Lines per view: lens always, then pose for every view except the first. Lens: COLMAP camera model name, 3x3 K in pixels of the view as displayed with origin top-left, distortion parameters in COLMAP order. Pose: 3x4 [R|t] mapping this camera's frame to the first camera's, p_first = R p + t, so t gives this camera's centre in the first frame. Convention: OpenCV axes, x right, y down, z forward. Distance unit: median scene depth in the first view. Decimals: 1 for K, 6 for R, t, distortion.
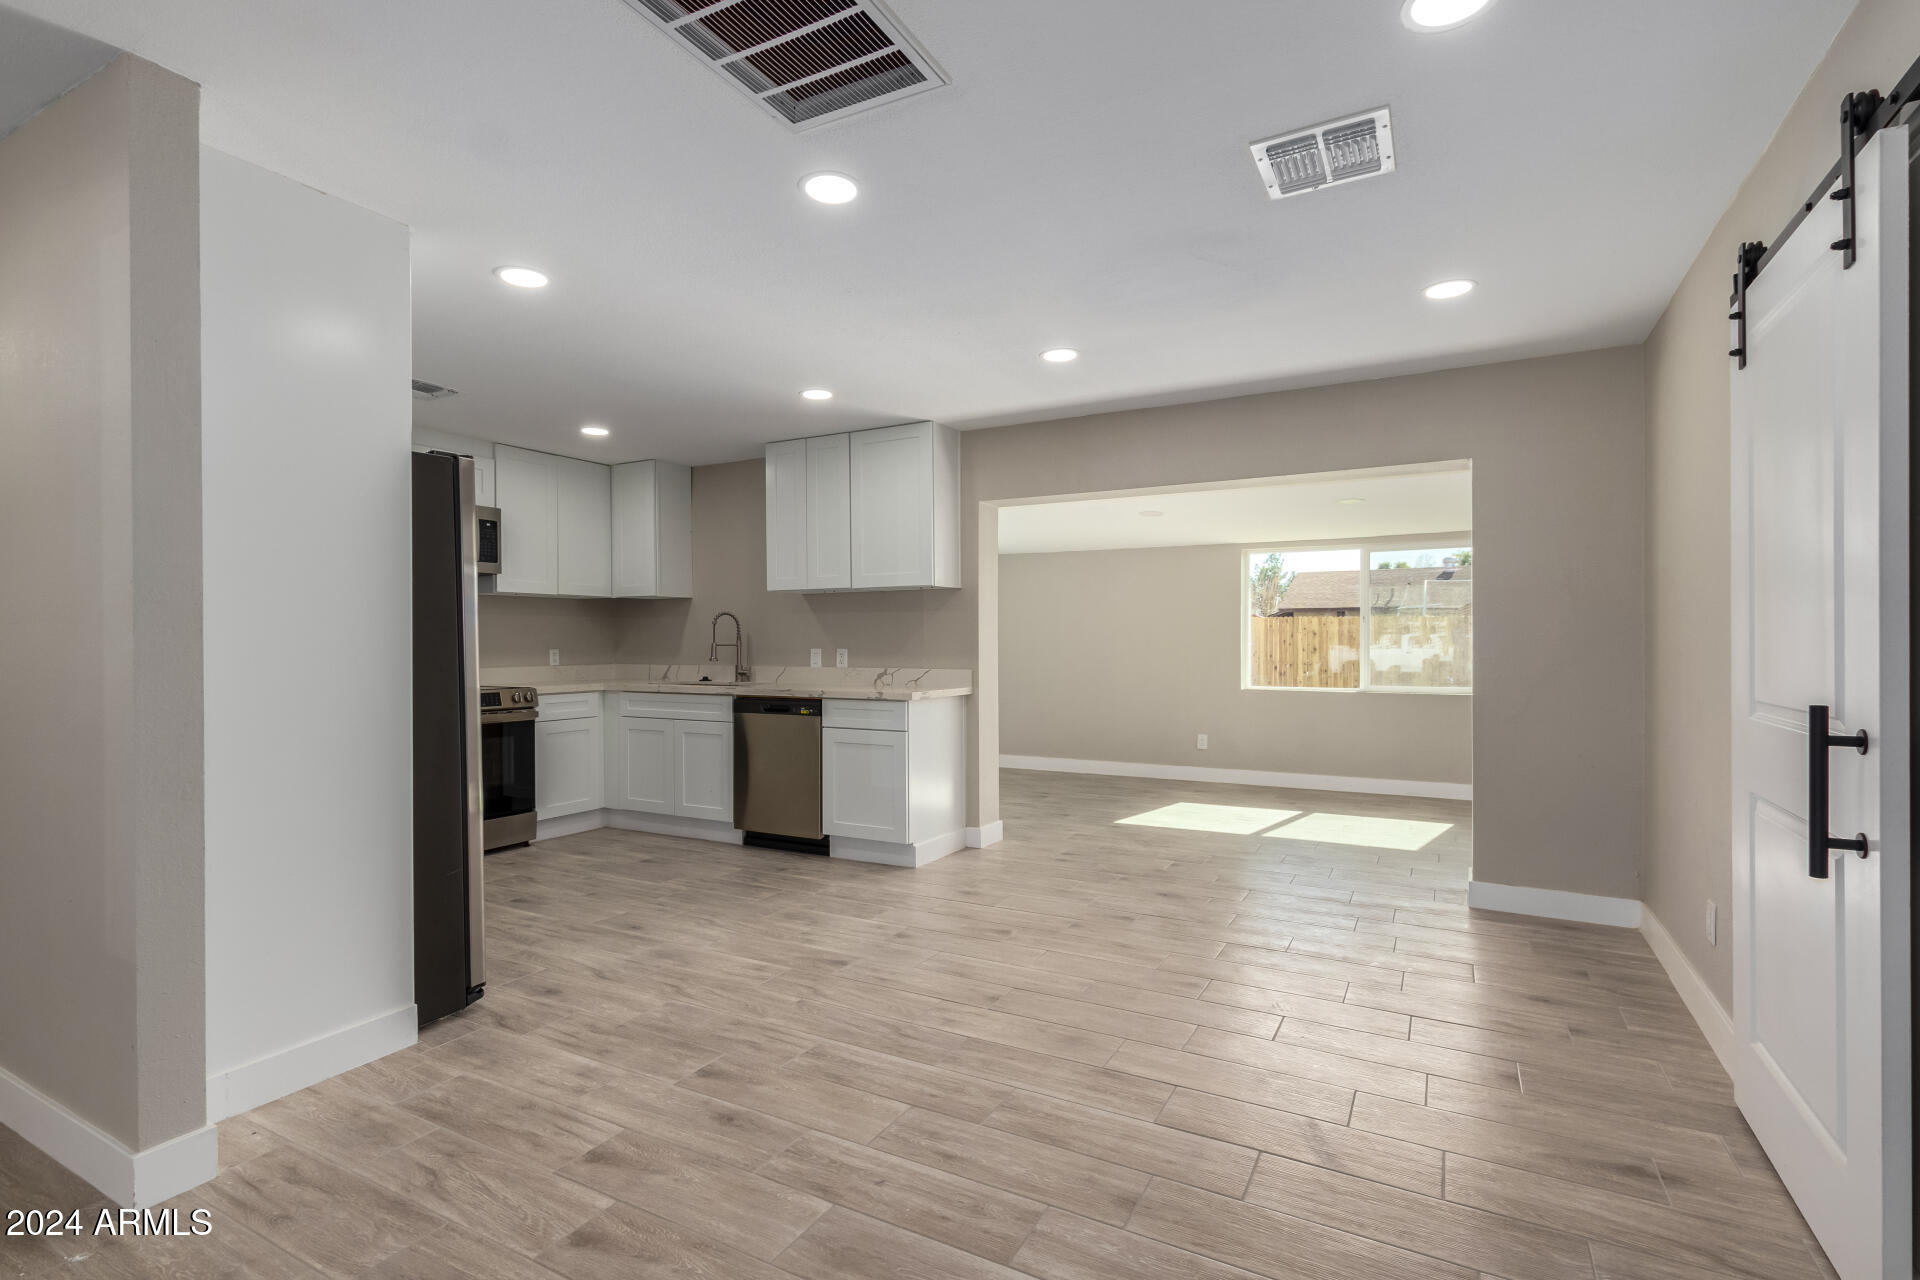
lens RADIAL K [[878.5, 0, 985.1], [0, 878.5, 645.8], [0, 0, 1]] dist [0.007054, -0.002504]
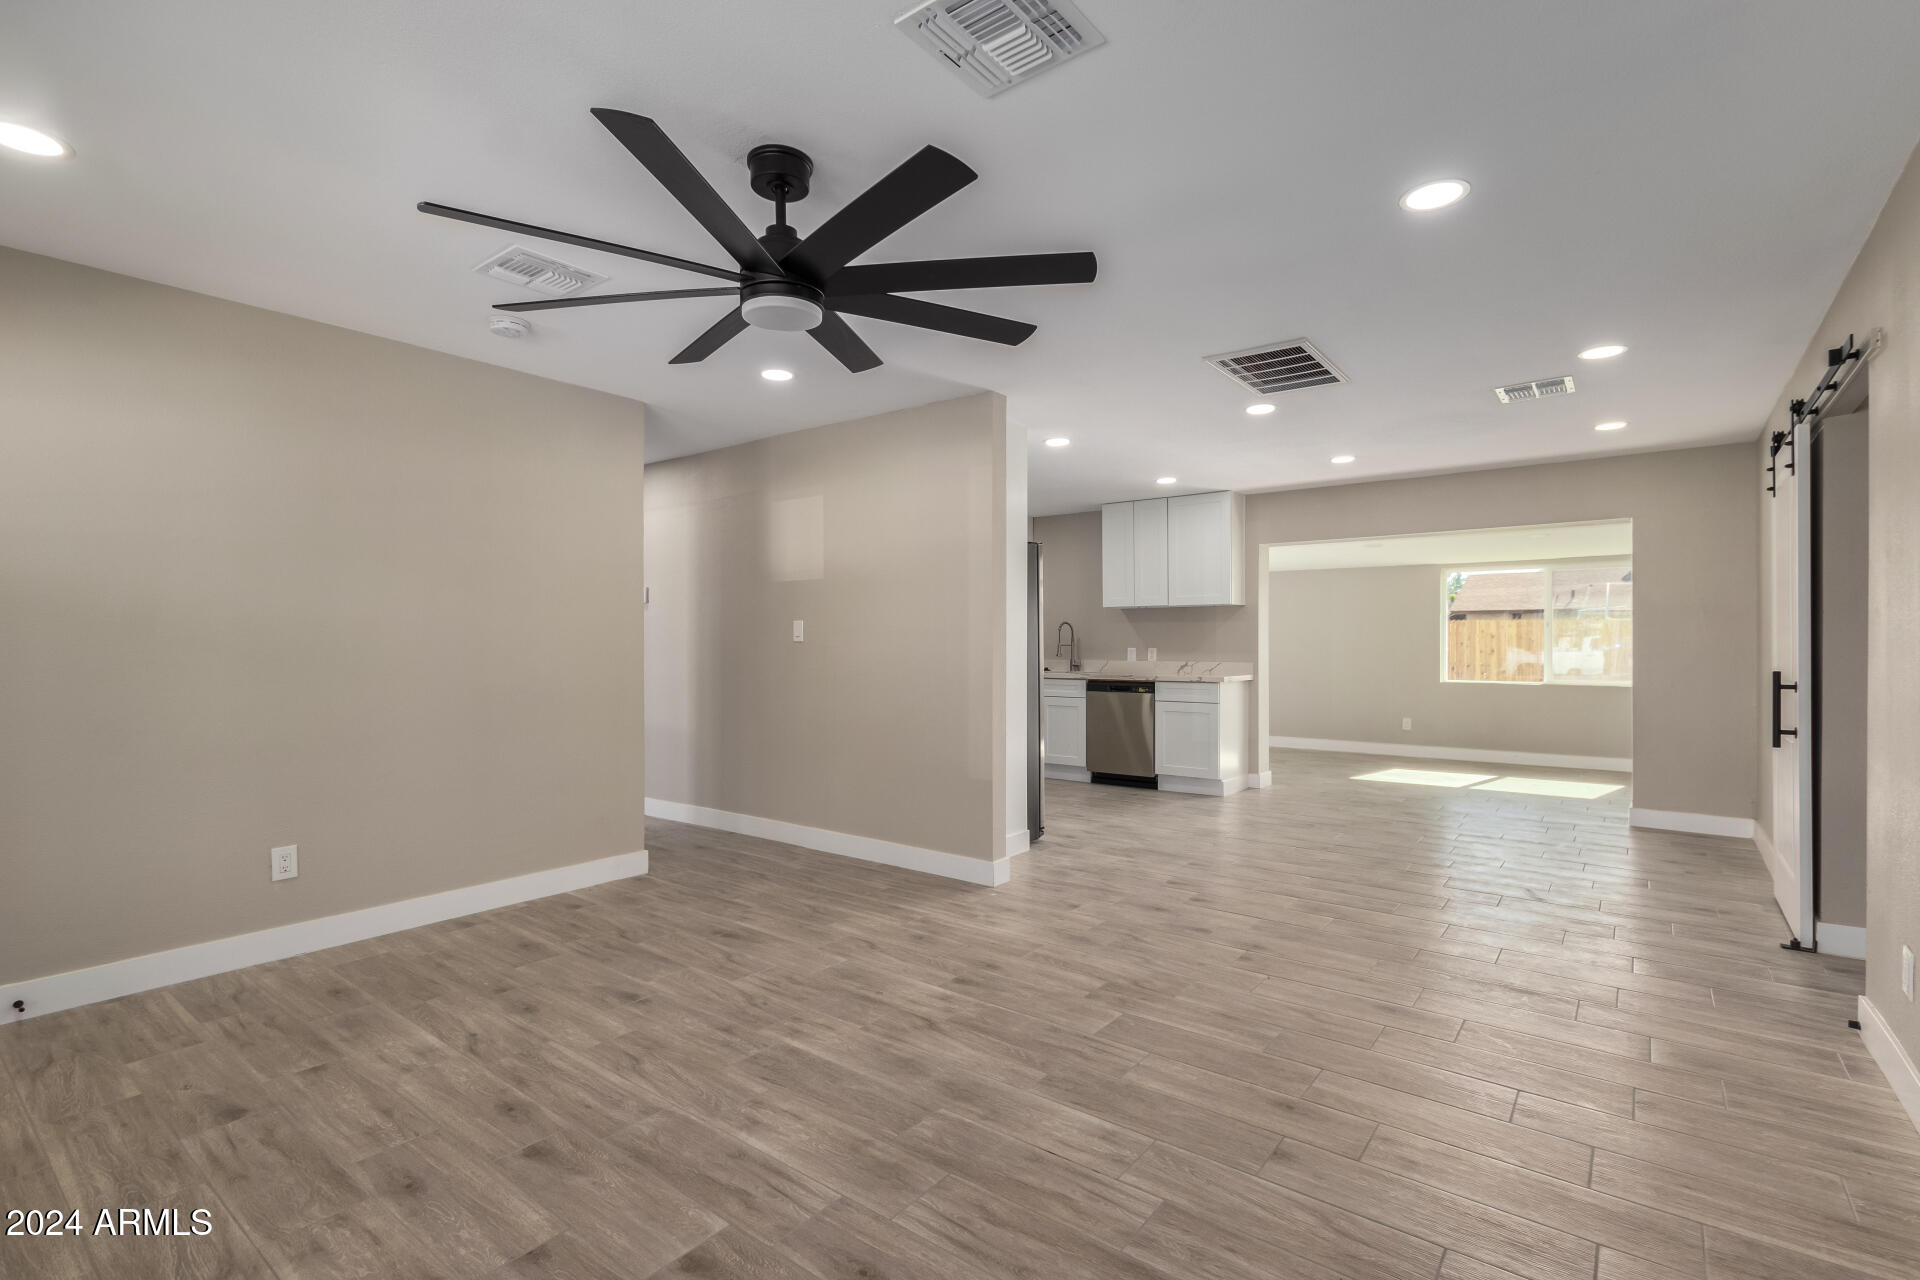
lens RADIAL K [[878.5, 0, 1010.1], [0, 878.5, 647.3], [0, 0, 1]] dist [0.007054, -0.002504]
pose [[0.990926, 0.001979, -0.134397, -0.255493], [-0.002022, 0.999998, -0.000180, 0.003885], [0.134396, 0.000450, 0.990928, -0.550562]]
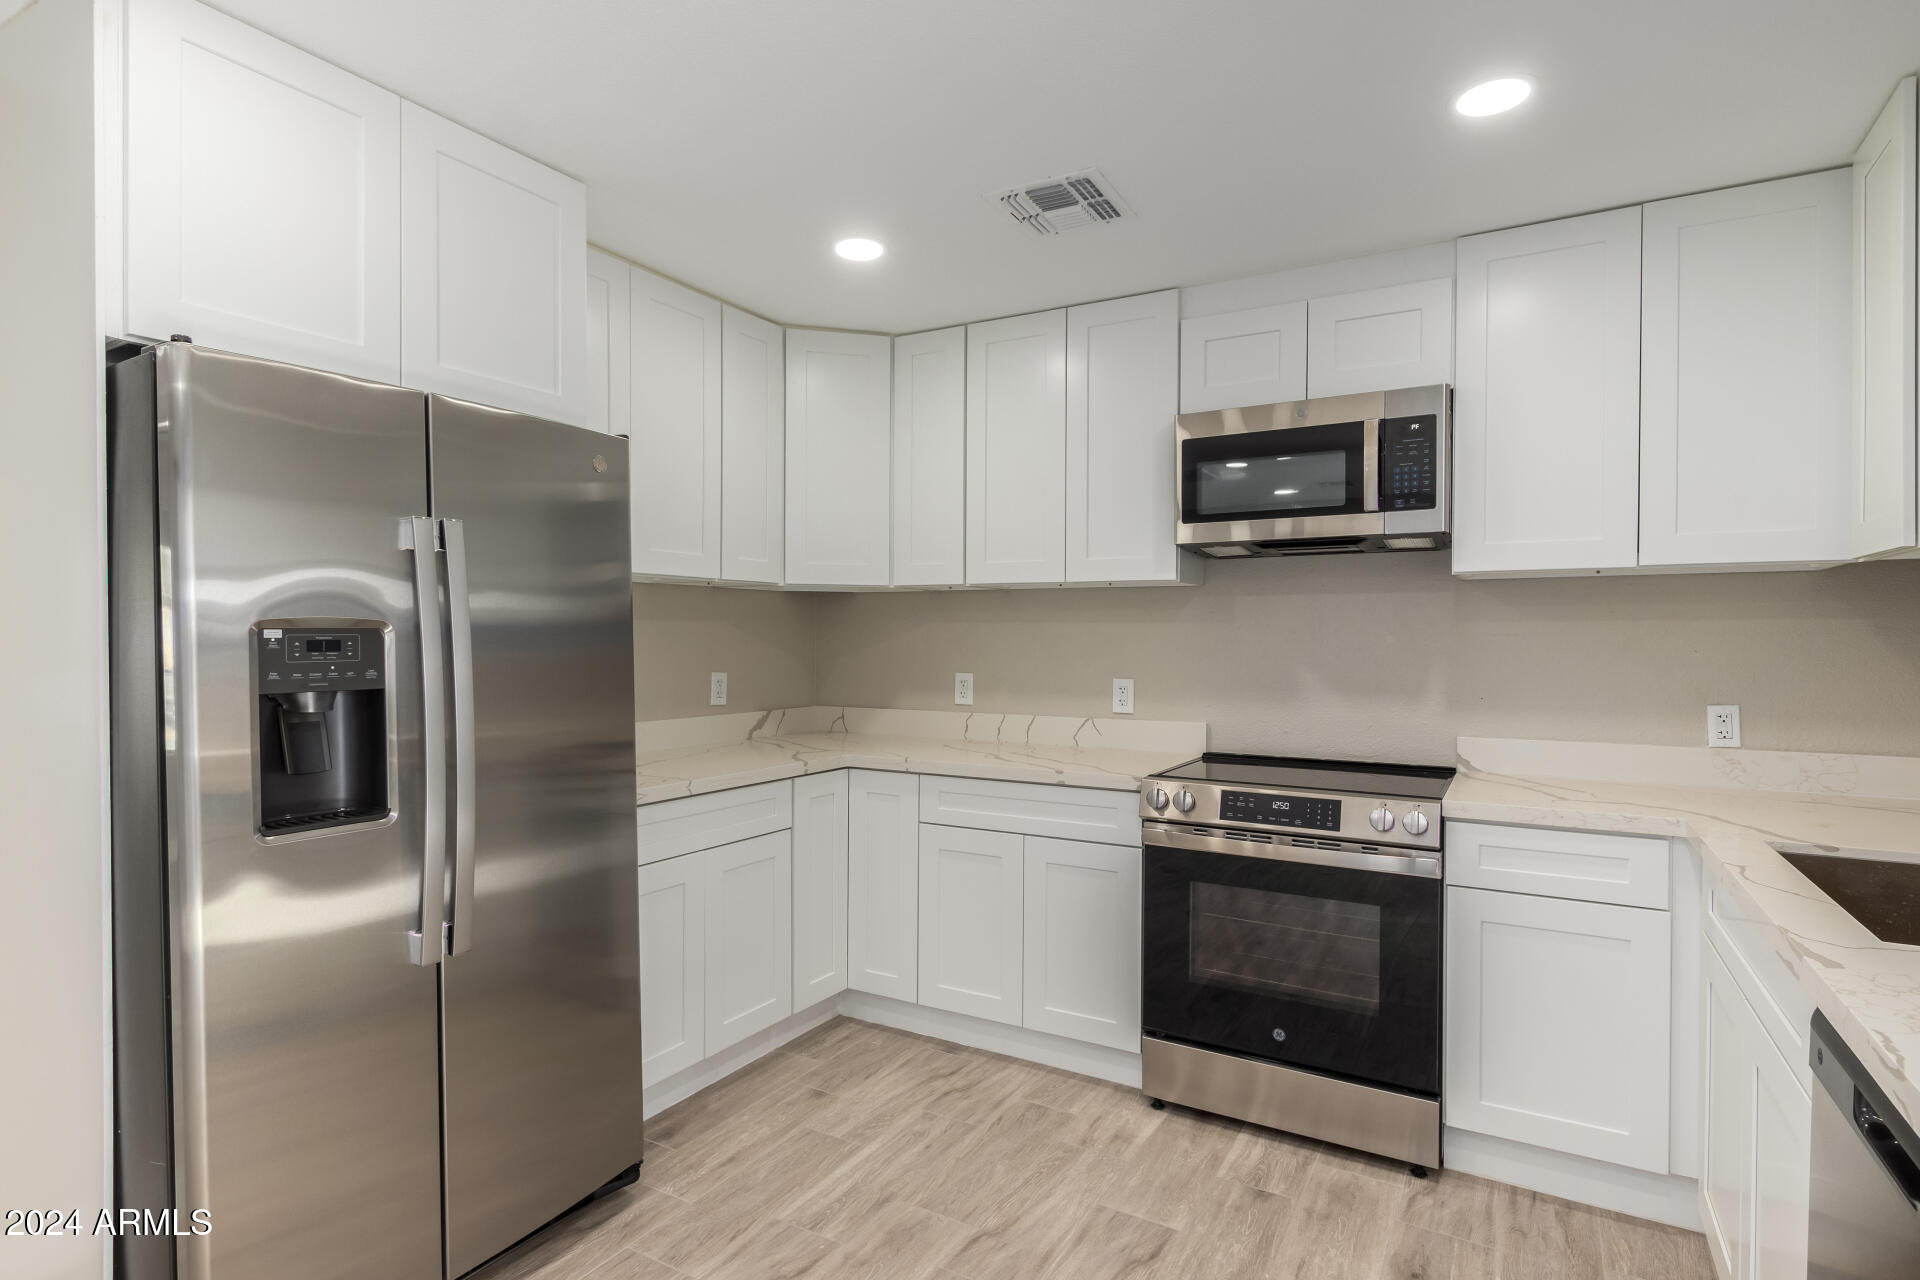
lens RADIAL K [[997.2, 0, 944.5], [0, 997.2, 641.9], [0, 0, 1]] dist [-0.003951, -0.000040]
pose [[-0.065414, 0.006763, -0.997835, -0.034977], [-0.010896, 0.999913, 0.007491, -0.033622], [0.997799, 0.011362, -0.065335, 0.942965]]
